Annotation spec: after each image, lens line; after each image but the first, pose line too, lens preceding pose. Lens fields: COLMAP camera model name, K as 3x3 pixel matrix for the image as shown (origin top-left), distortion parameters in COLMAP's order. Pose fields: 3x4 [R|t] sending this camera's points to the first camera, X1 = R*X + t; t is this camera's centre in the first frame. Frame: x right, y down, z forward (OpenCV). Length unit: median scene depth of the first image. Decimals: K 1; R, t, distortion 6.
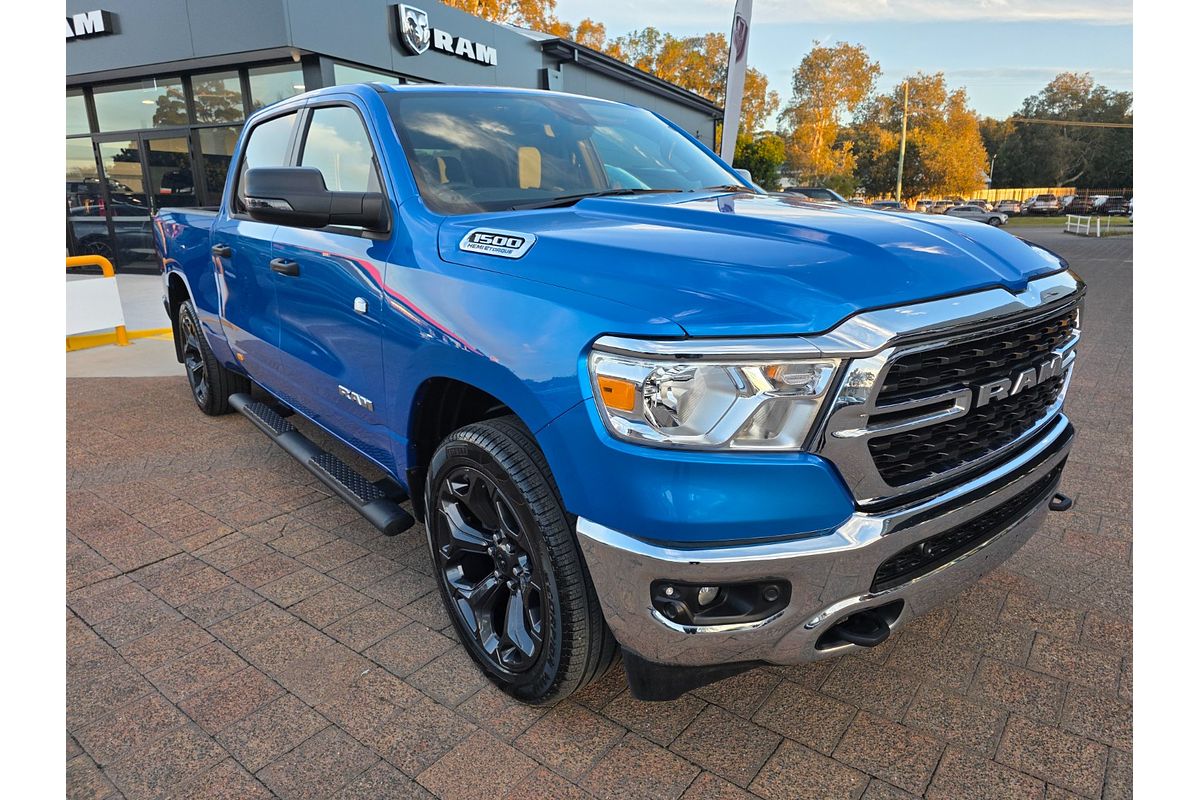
lens RADIAL K [[718.9, 0, 609.2], [0, 718.9, 394.0], [0, 0, 1]] dist [0.044653, -0.032784]
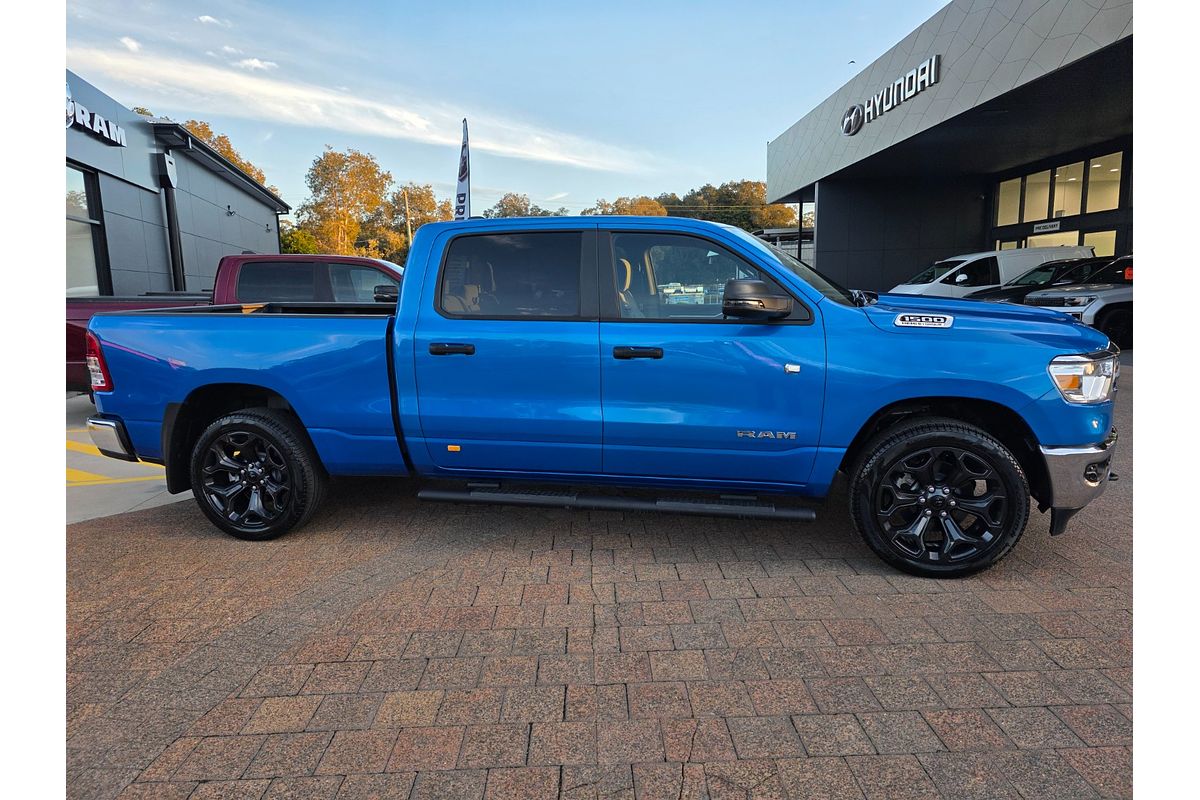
lens RADIAL K [[707.2, 0, 600.0], [0, 707.2, 400.0], [0, 0, 1]] dist [0.069462, -0.048252]
pose [[0.788001, -0.099984, 0.607501, -0.269328], [0.167913, 0.984220, -0.055817, -0.006630], [-0.592334, 0.145991, 0.792356, 0.010911]]
